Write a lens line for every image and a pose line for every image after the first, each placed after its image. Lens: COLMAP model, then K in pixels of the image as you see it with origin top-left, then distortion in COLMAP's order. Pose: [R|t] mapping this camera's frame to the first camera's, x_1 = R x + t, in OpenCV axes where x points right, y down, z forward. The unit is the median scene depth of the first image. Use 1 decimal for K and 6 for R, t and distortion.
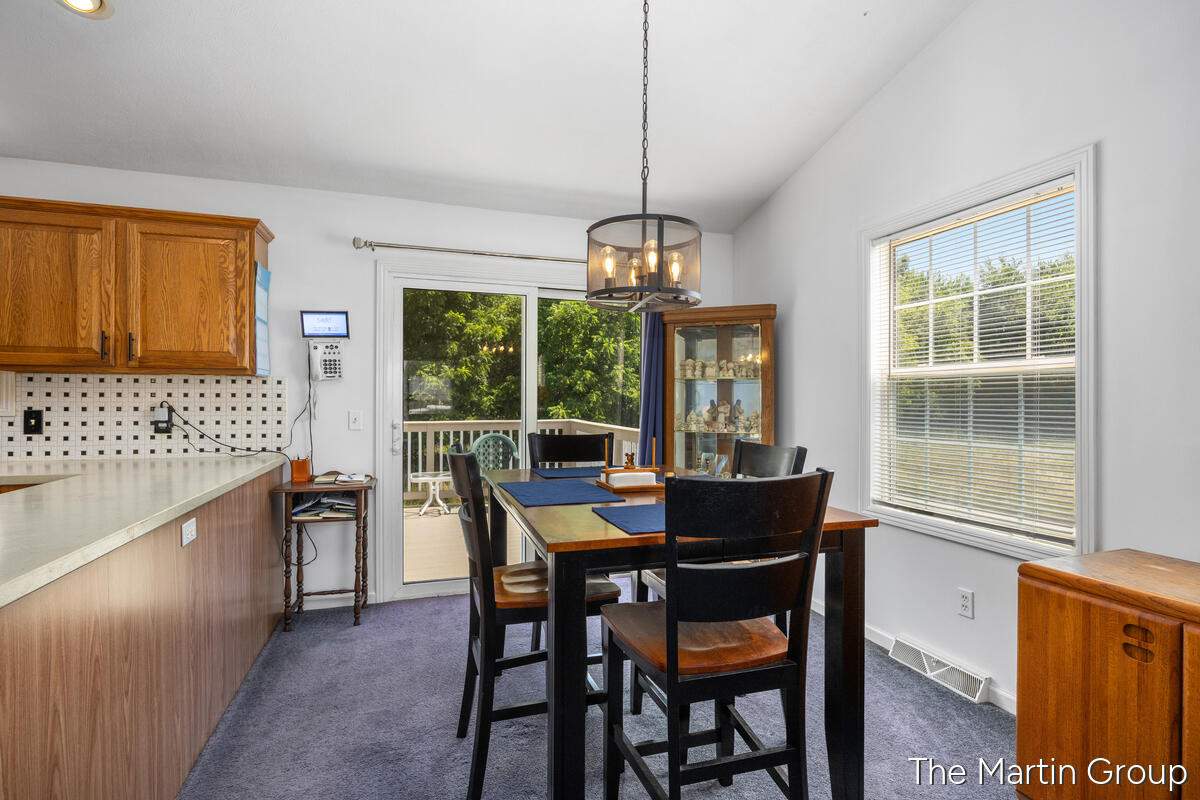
lens RADIAL K [[578.6, 0, 592.8], [0, 578.6, 399.0], [0, 0, 1]] dist [-0.000321, -0.000316]
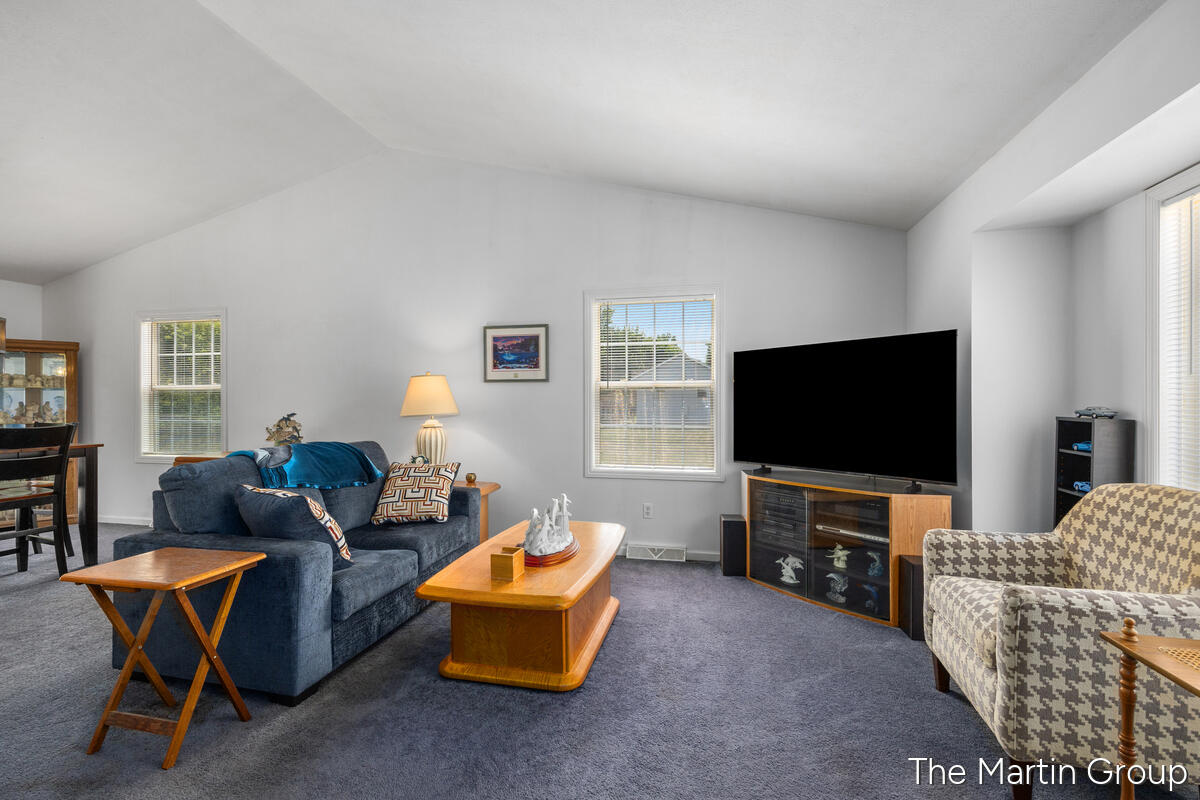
lens RADIAL K [[488.1, 0, 598.9], [0, 488.1, 402.8], [0, 0, 1]] dist [-0.007821, -0.000031]
pose [[0.481209, -0.004336, 0.876595, -0.210083], [0.001462, 0.999990, 0.004144, 0.002200], [-0.876605, -0.000712, 0.481211, -1.144774]]
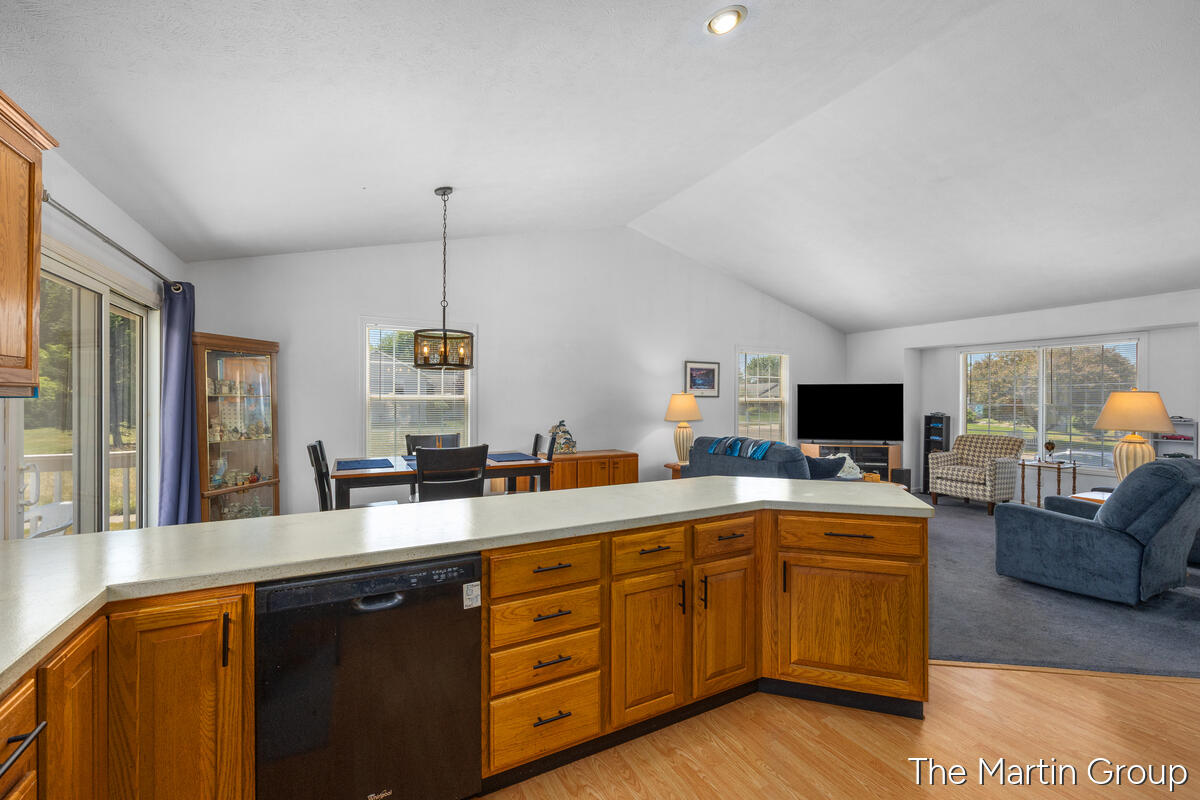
lens RADIAL K [[488.1, 0, 607.0], [0, 488.1, 400.1], [0, 0, 1]] dist [-0.007821, -0.000031]
pose [[-0.190417, -0.003137, 0.981698, -1.145187], [-0.004540, 0.999987, 0.002315, -0.040481], [-0.981693, -0.004016, -0.190429, 0.502095]]
